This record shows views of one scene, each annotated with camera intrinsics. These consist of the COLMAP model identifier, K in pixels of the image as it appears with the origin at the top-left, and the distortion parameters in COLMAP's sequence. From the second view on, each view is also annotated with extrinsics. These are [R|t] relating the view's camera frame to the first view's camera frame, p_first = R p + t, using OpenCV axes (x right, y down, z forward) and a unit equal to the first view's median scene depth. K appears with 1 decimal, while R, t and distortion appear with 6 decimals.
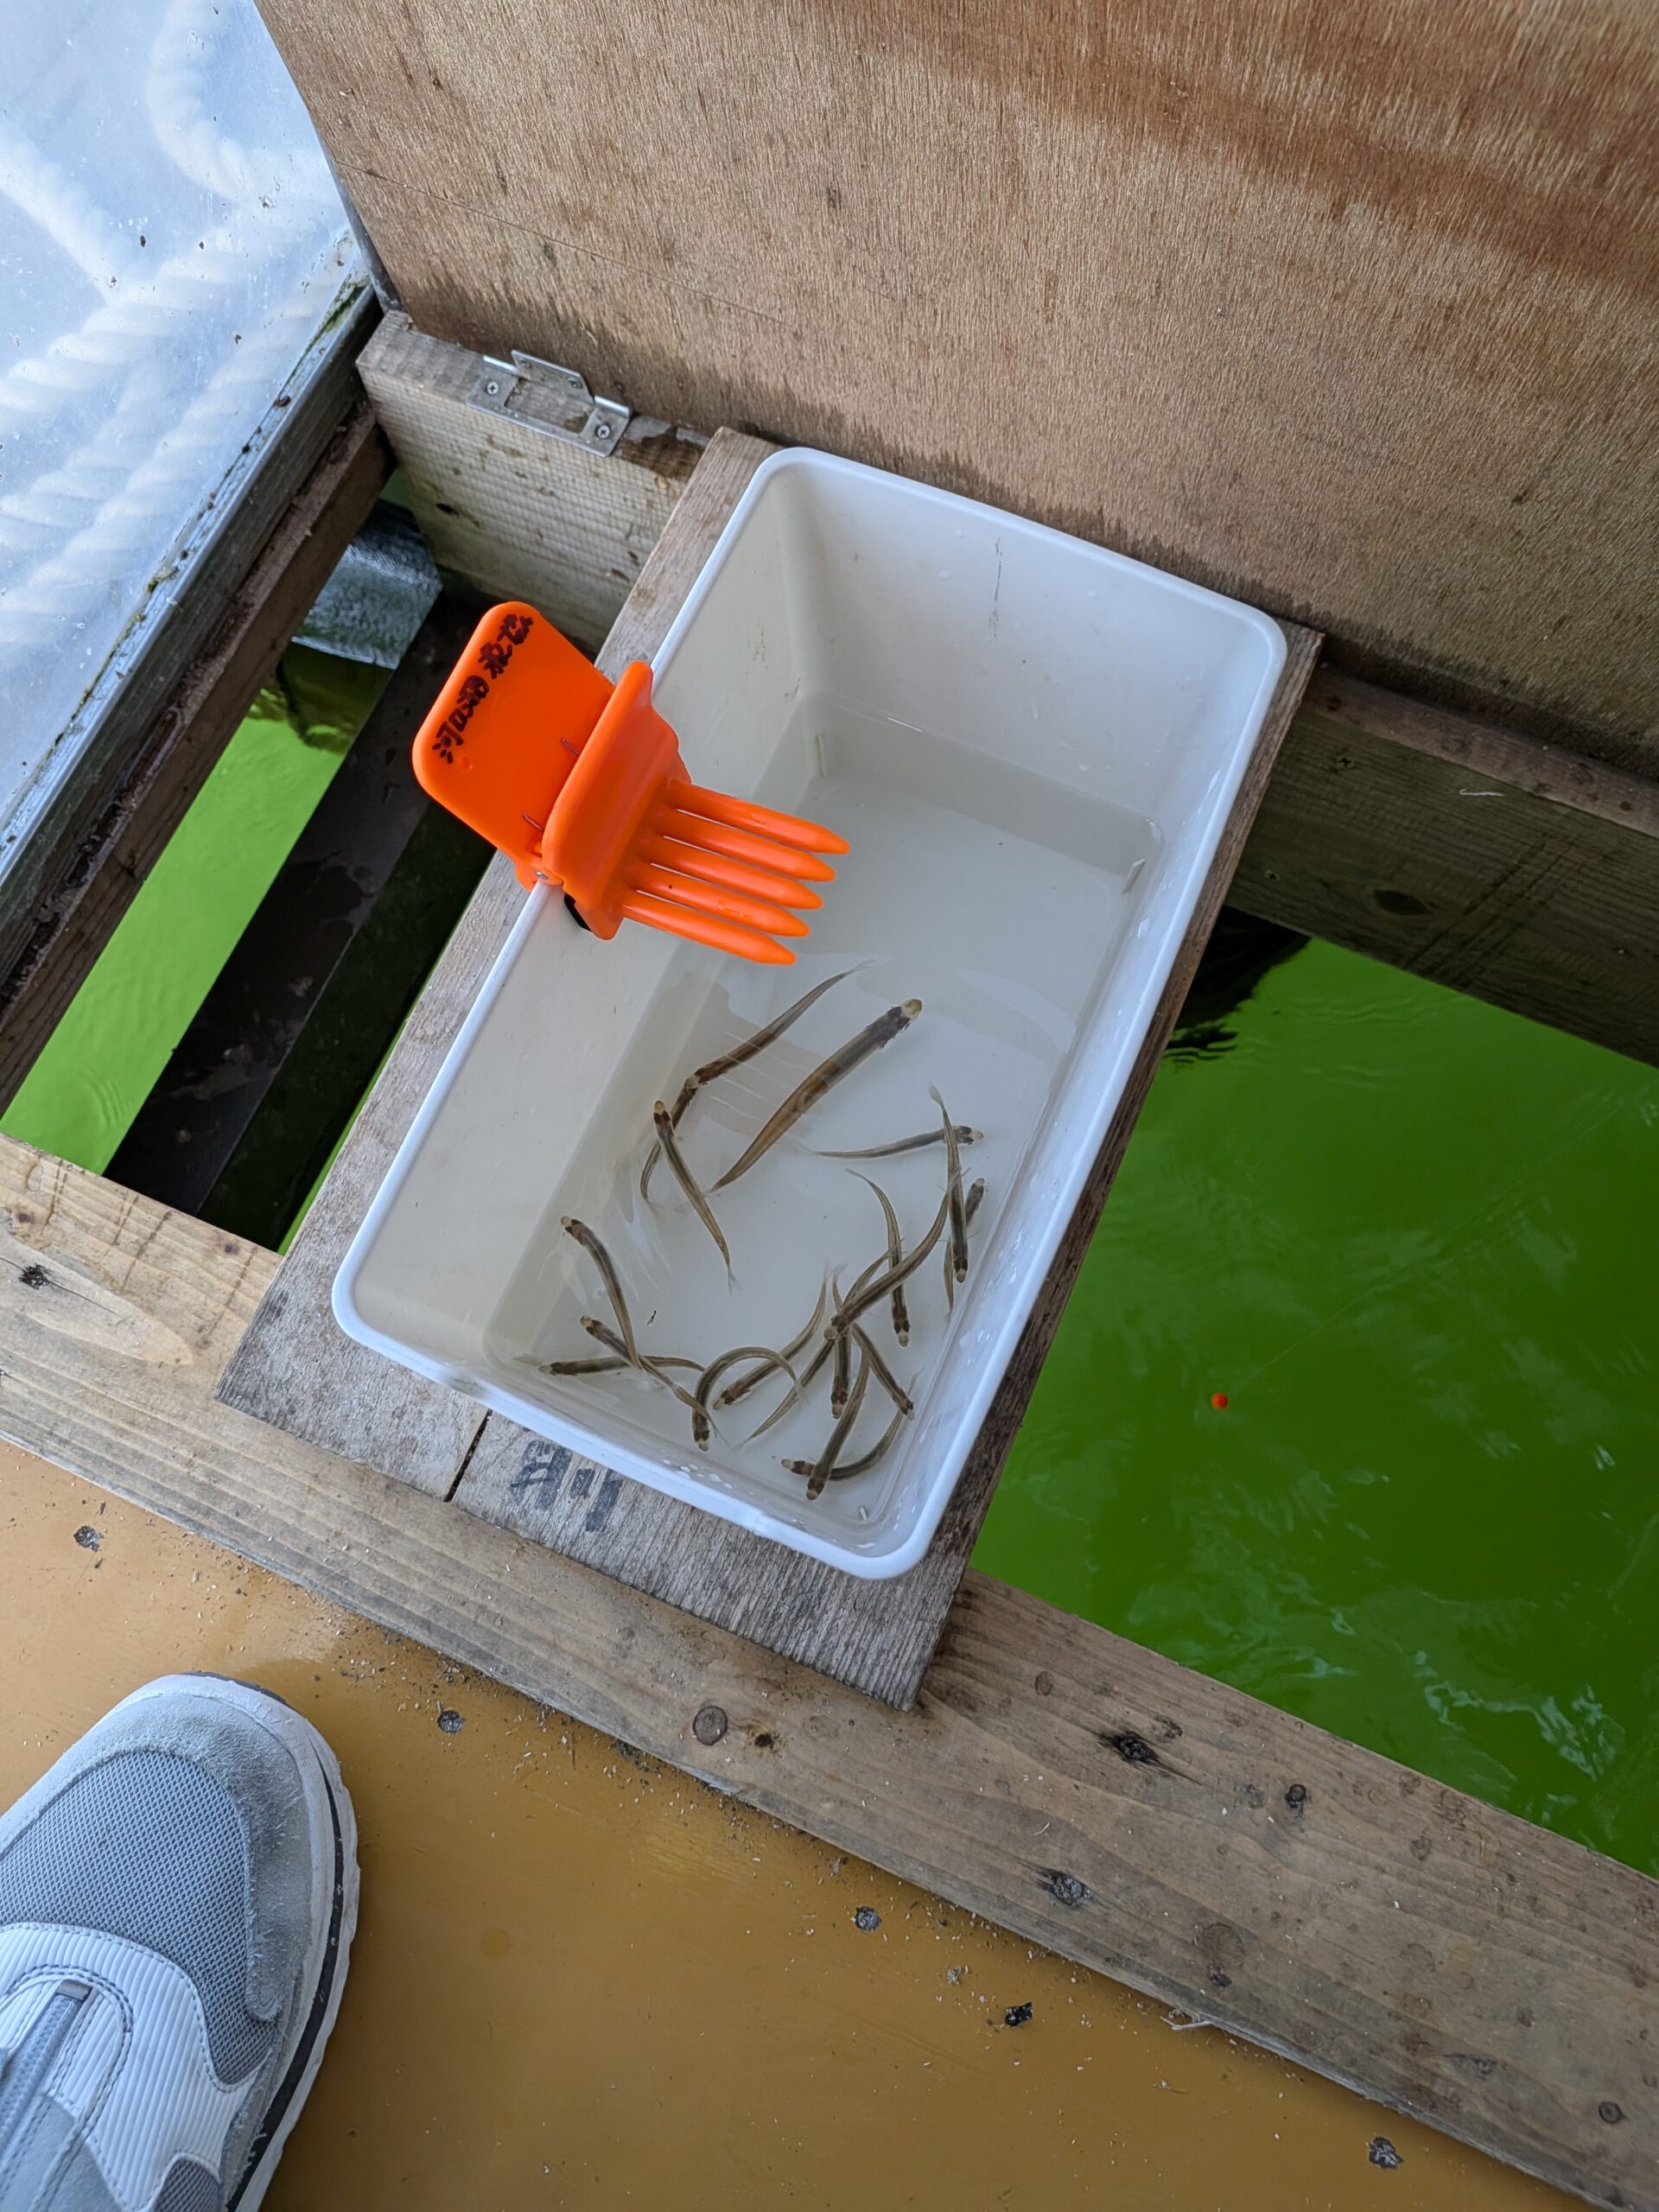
lens RADIAL K [[1536.9, 0, 789.3], [0, 1536.9, 1090.9], [0, 0, 1]] dist [-0.007899, -0.017823]
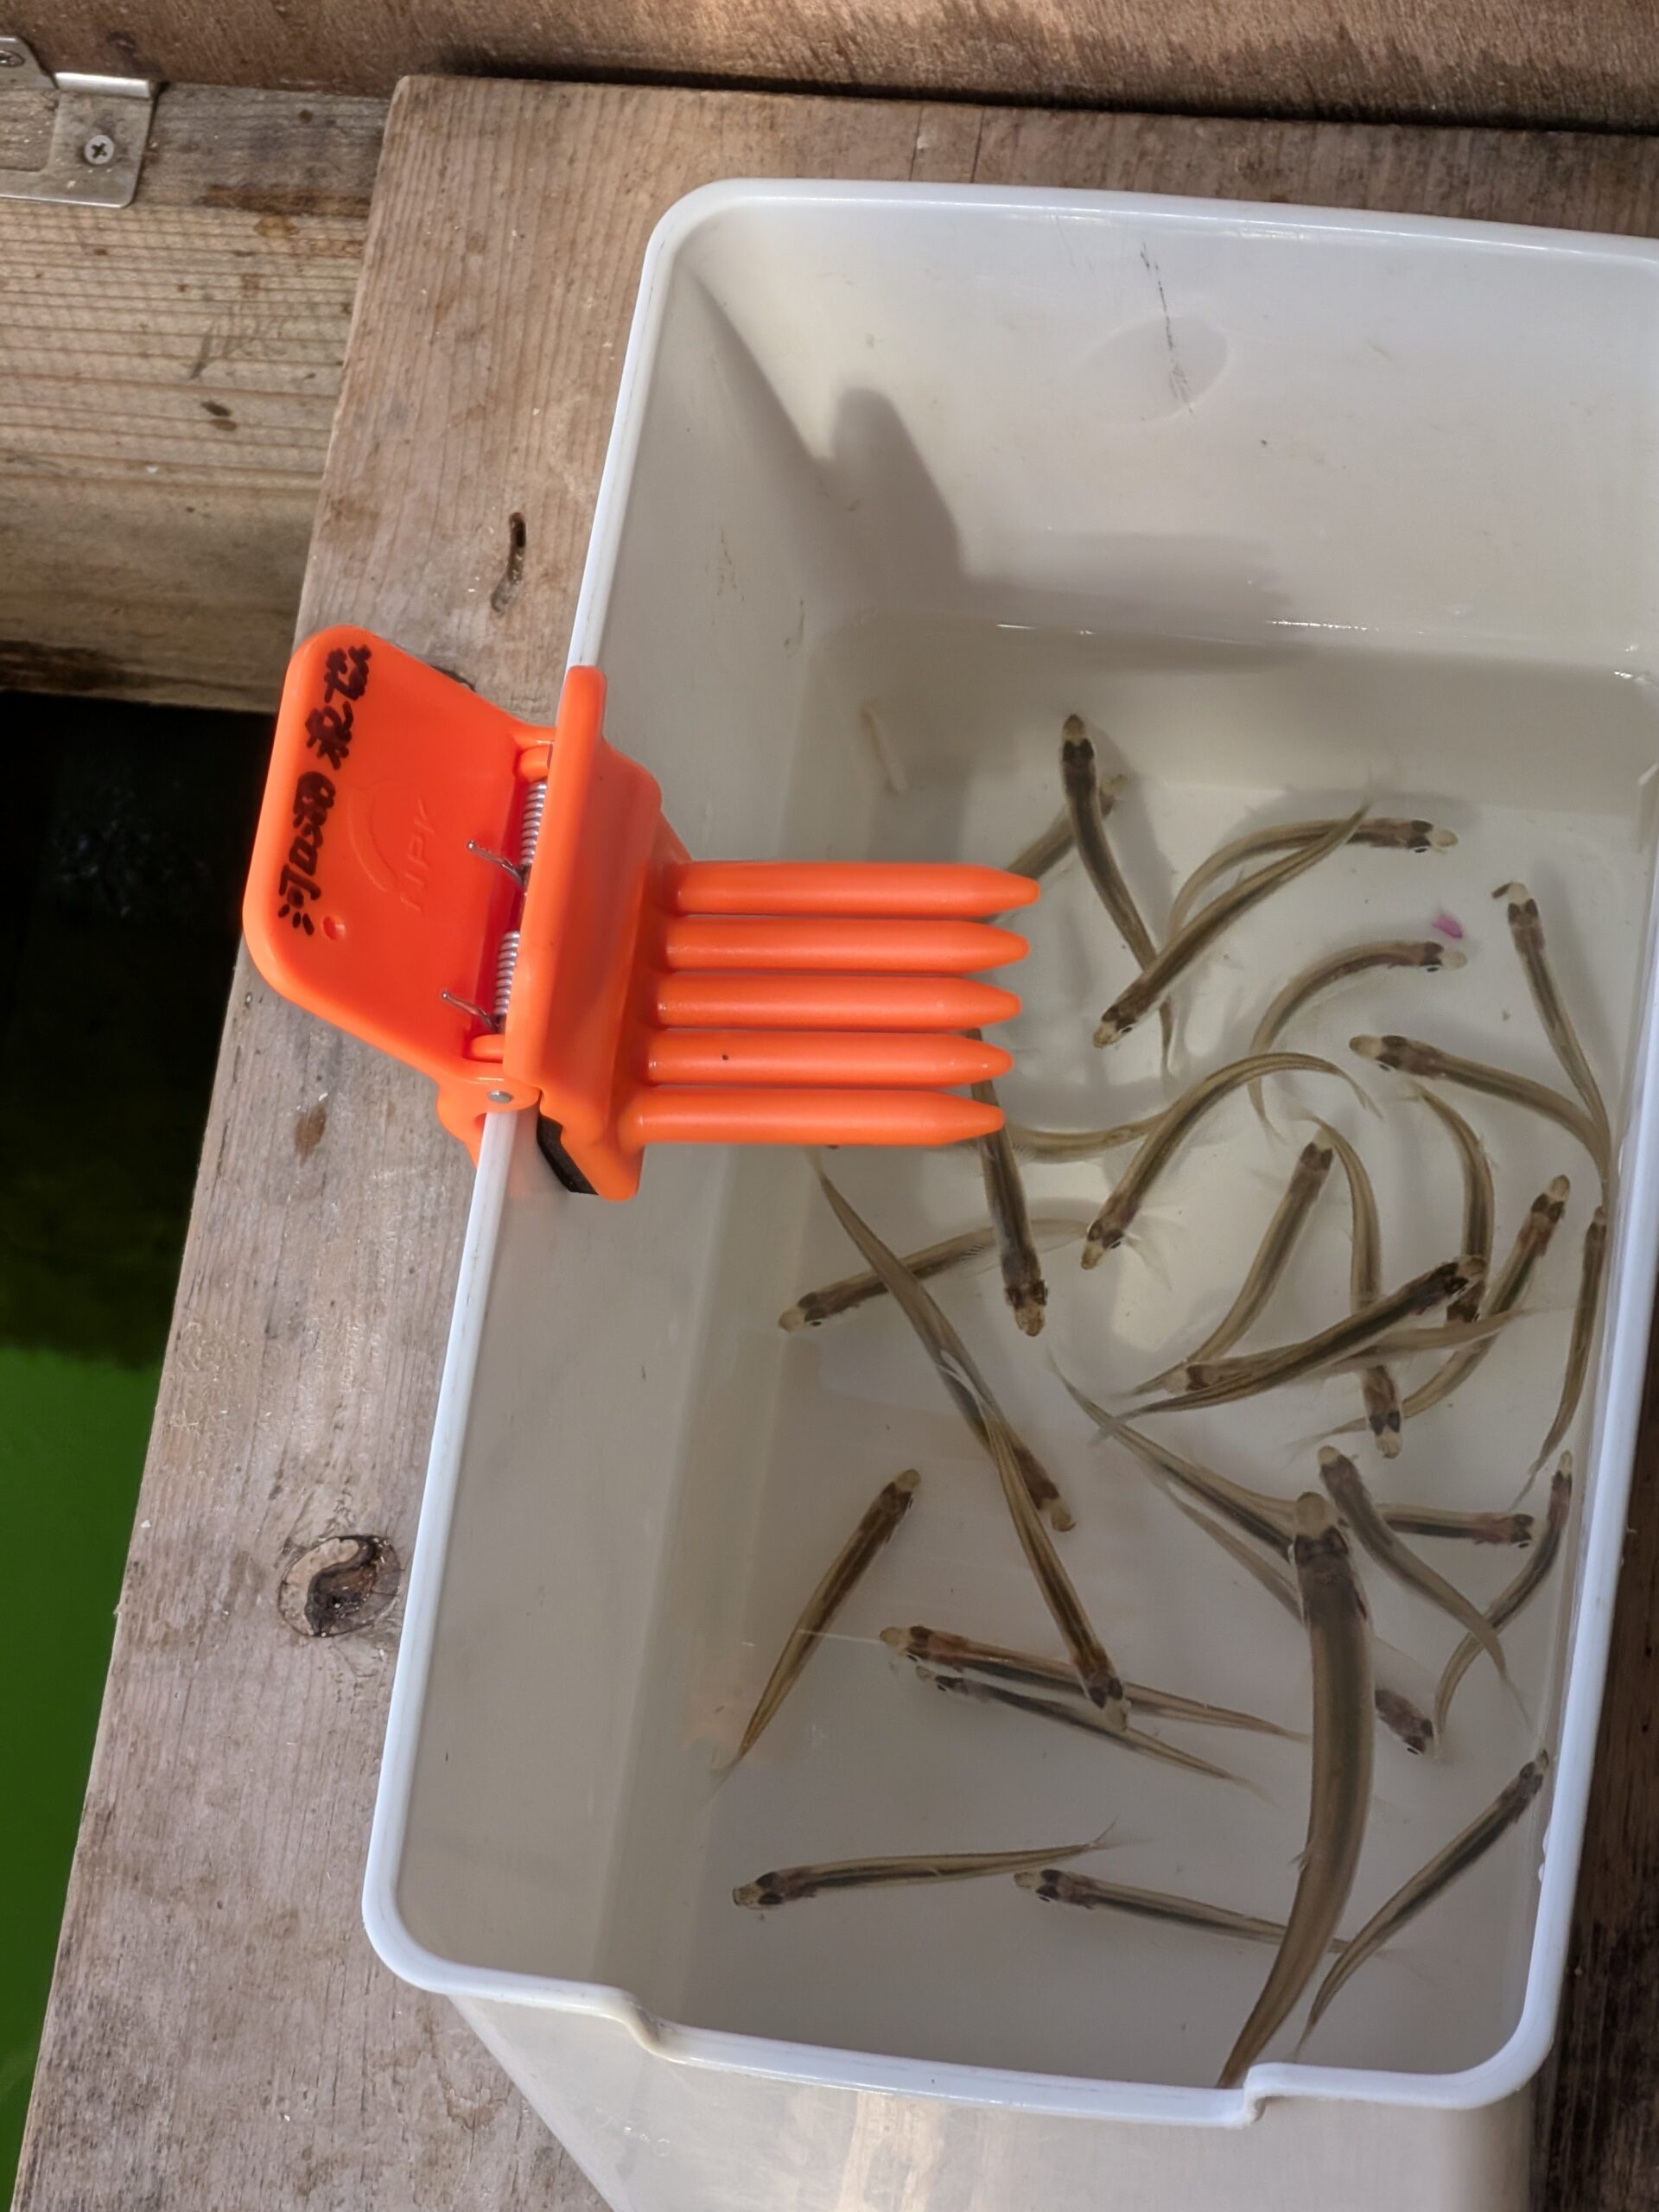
lens RADIAL K [[7100.4, 0, 828.5], [0, 7100.4, 1105.2], [0, 0, 1]] dist [0.126035, 0.000000]
pose [[0.959667, -0.277705, 0.043808, -0.110834], [0.281092, 0.944933, -0.167598, 0.209528], [0.005147, 0.173152, 0.984882, -0.969211]]
